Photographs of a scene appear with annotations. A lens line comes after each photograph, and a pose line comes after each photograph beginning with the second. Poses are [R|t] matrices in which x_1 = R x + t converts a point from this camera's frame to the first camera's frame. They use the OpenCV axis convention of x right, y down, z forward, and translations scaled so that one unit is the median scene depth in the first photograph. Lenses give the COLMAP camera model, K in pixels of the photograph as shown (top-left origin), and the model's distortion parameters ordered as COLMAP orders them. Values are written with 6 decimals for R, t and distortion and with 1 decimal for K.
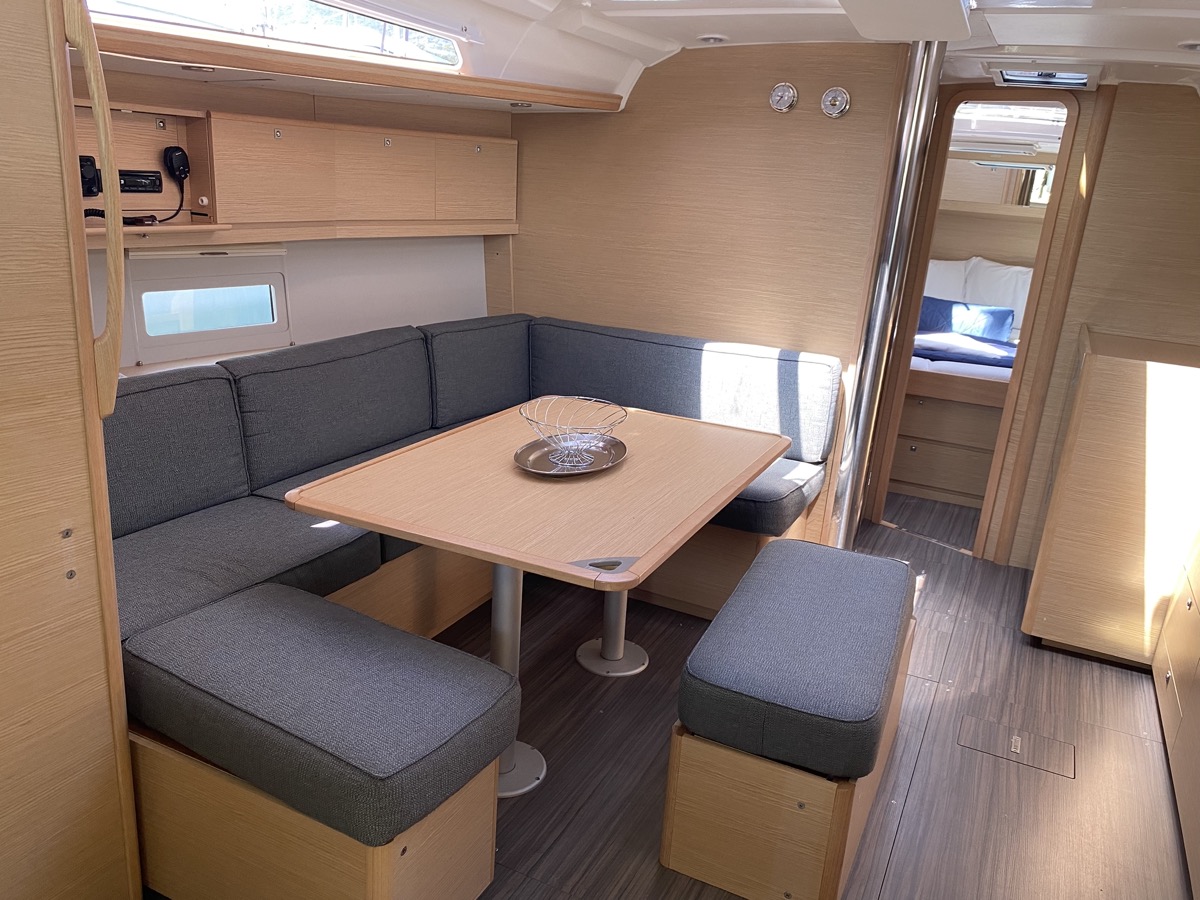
lens RADIAL K [[908.0, 0, 606.7], [0, 908.0, 456.5], [0, 0, 1]] dist [0.062192, -0.104772]
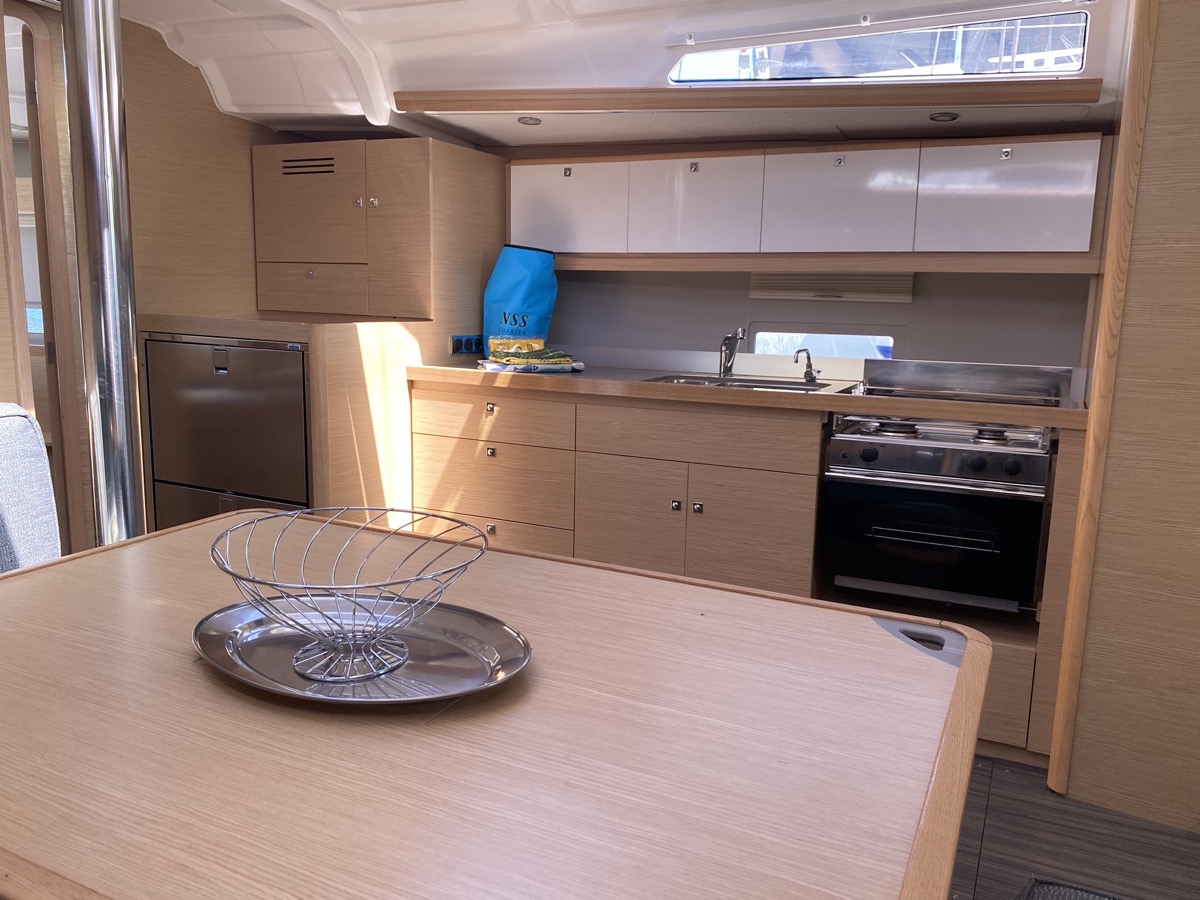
lens RADIAL K [[925.1, 0, 600.0], [0, 925.1, 450.0], [0, 0, 1]] dist [0.063676, -0.111029]
pose [[0.015394, -0.241415, 0.970300, -0.329516], [0.281029, 0.932342, 0.227513, -0.115732], [-0.959576, 0.269180, 0.082197, 0.638157]]
